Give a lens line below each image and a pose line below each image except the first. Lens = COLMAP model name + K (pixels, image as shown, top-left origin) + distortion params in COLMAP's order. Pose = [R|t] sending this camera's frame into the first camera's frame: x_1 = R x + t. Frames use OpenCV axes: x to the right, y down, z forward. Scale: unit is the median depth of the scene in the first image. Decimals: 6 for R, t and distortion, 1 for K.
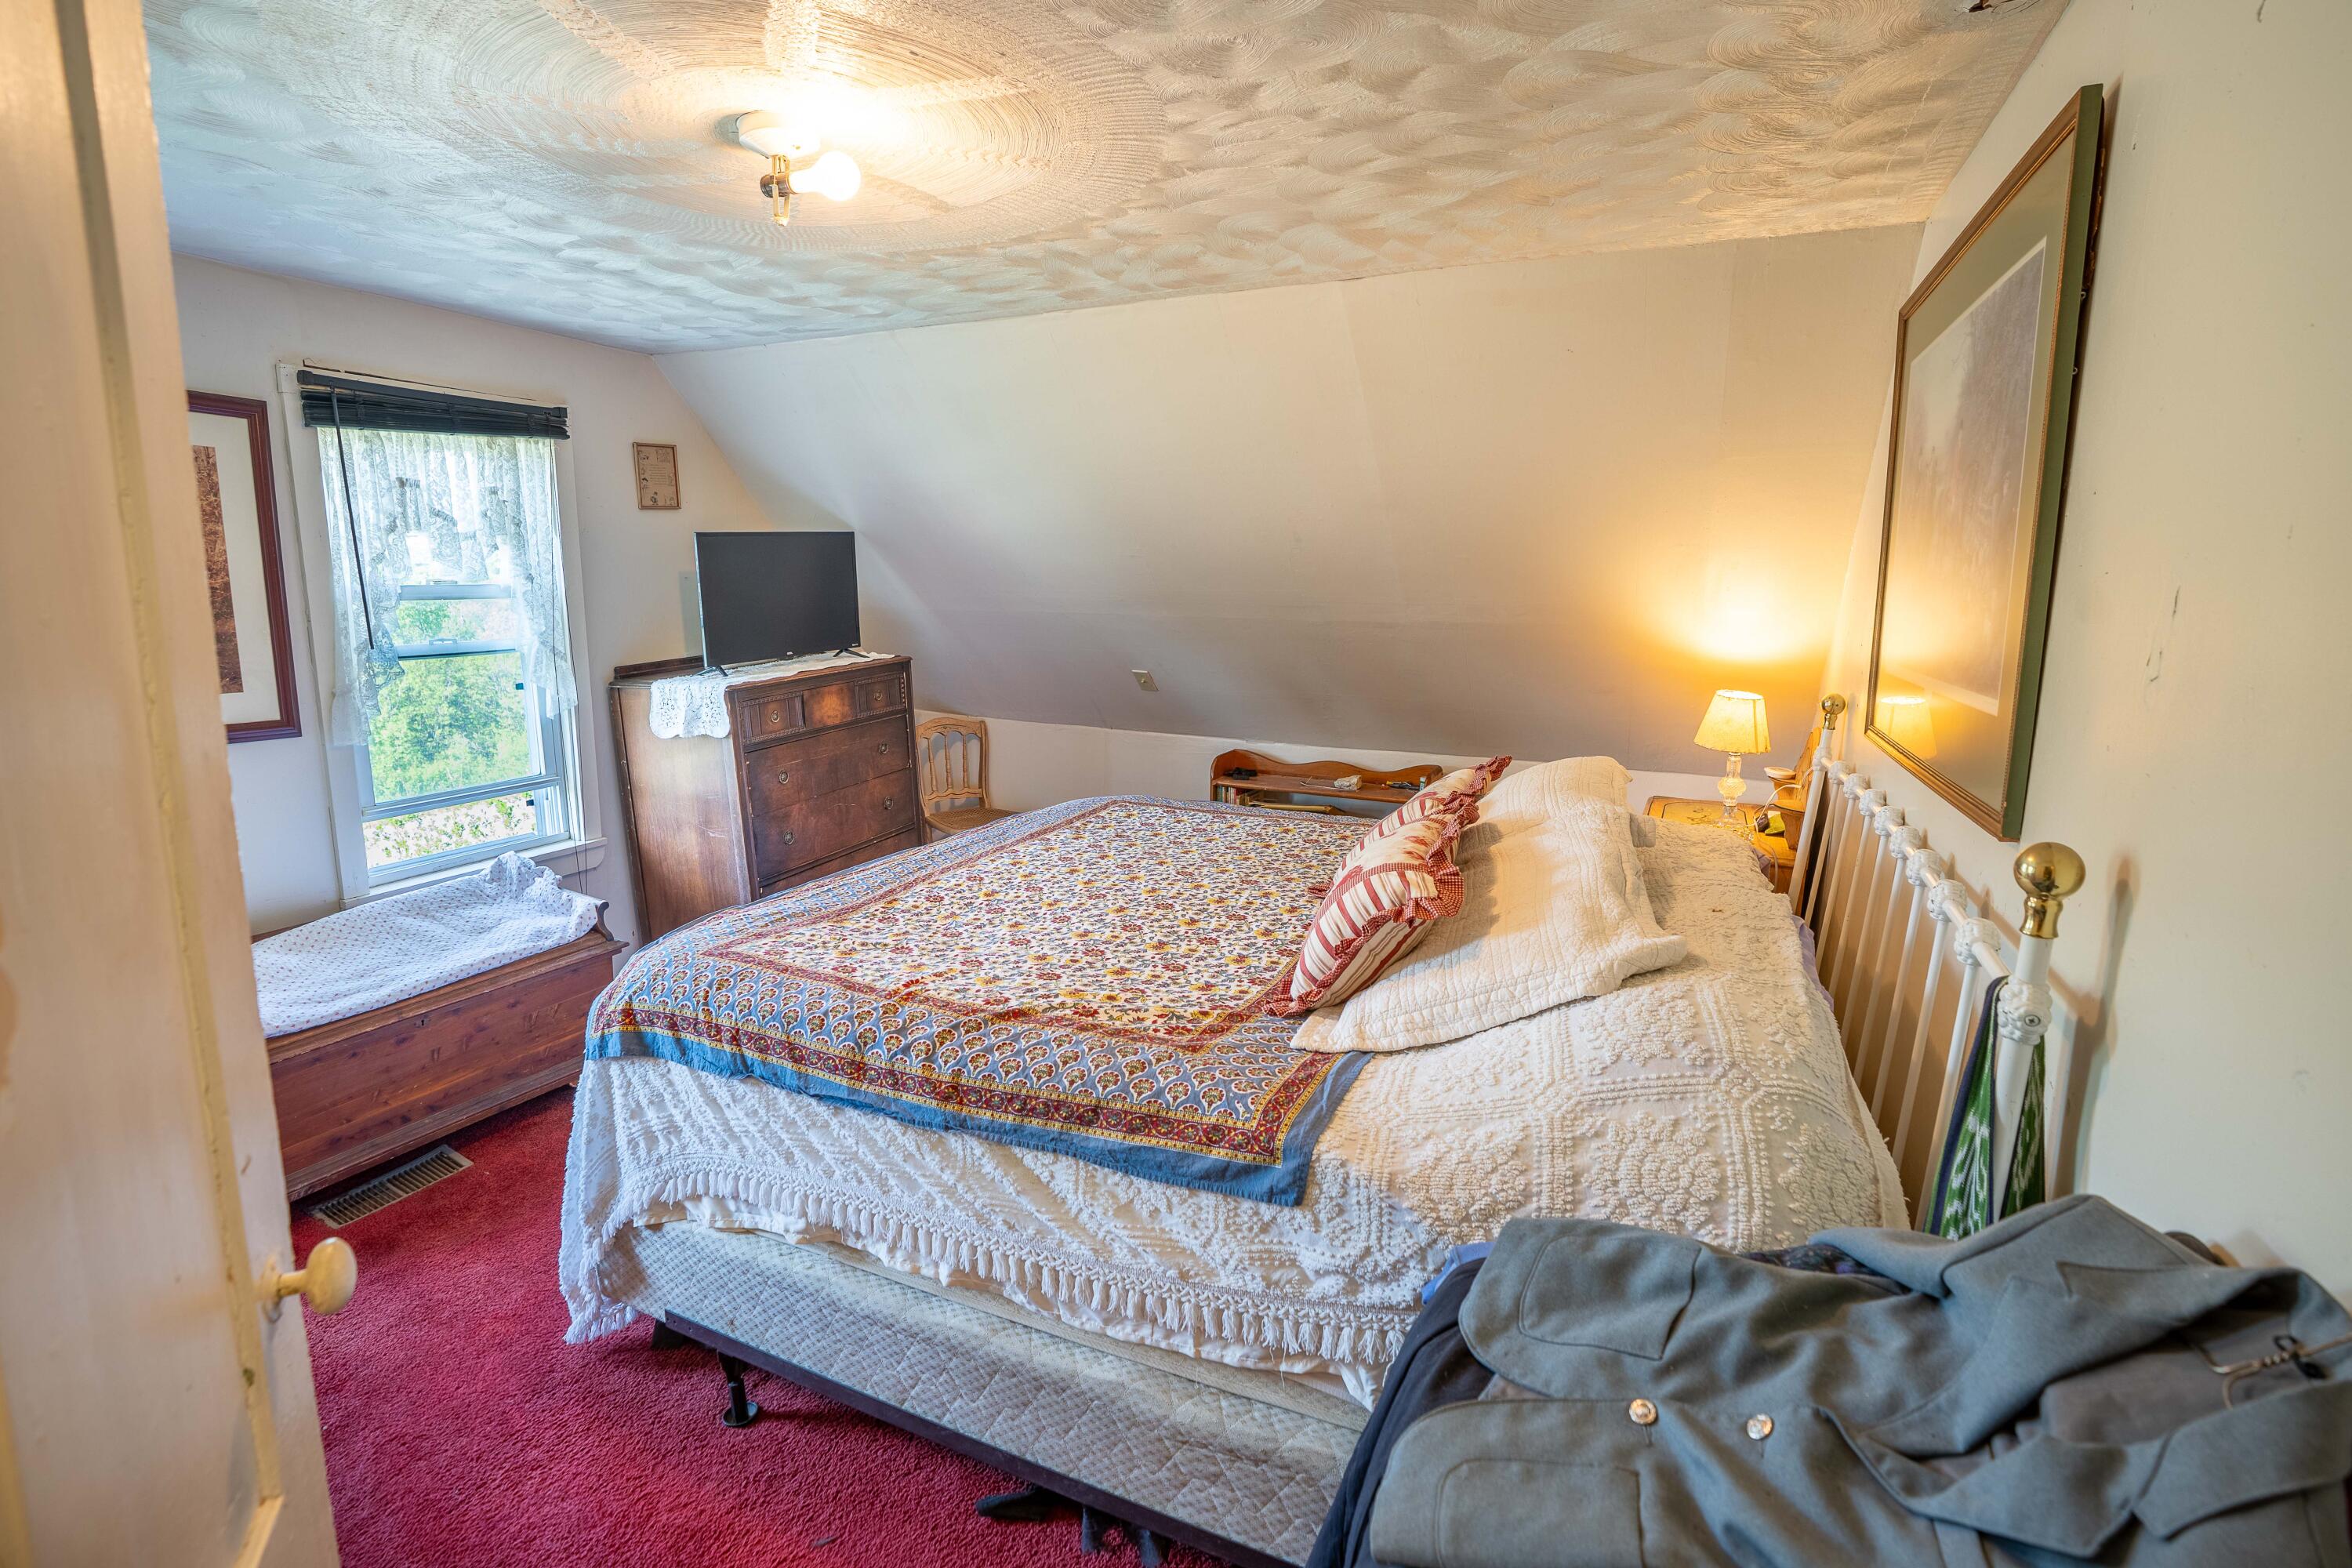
lens RADIAL K [[1118.7, 0, 1176.0], [0, 1118.7, 784.0], [0, 0, 1]] dist [-0.064938, 0.029099]
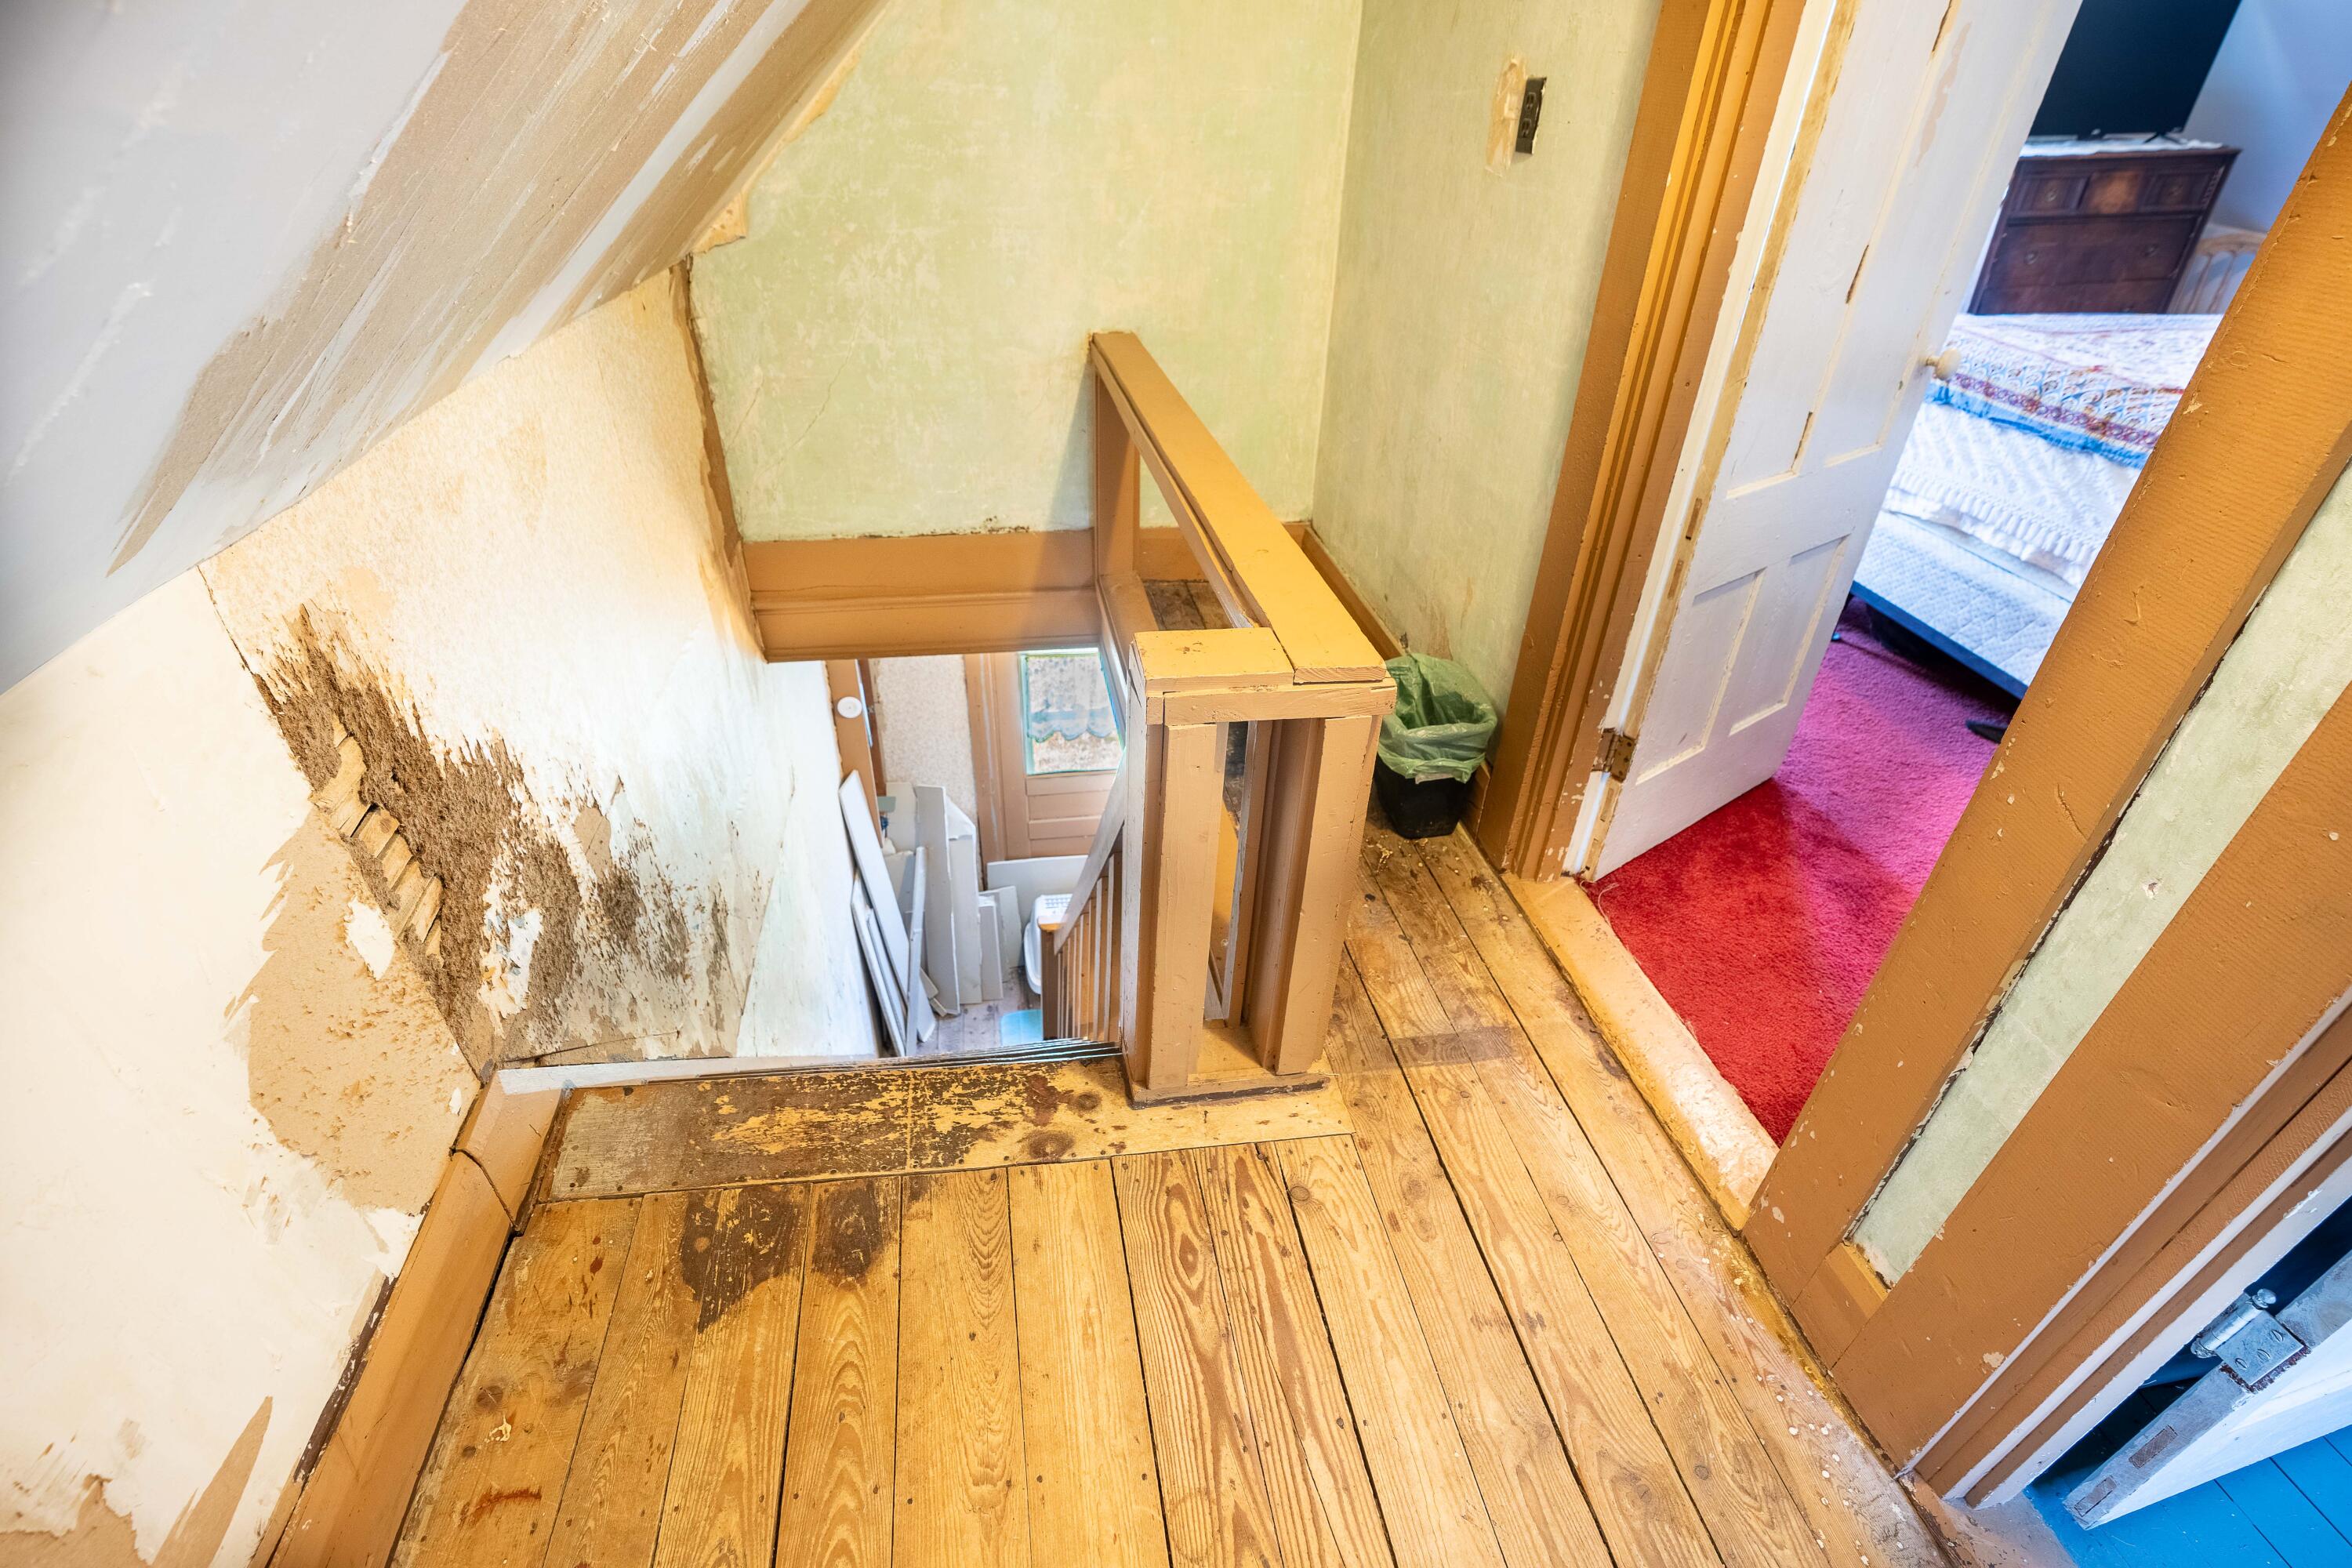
lens RADIAL K [[1118.7, 0, 1176.0], [0, 1118.7, 784.0], [0, 0, 1]] dist [-0.064938, 0.029099]
pose [[0.578852, 0.462103, -0.671856, 0.245343], [-0.174174, 0.874978, 0.451748, 0.241548], [0.796614, -0.144476, 0.586970, -0.797814]]
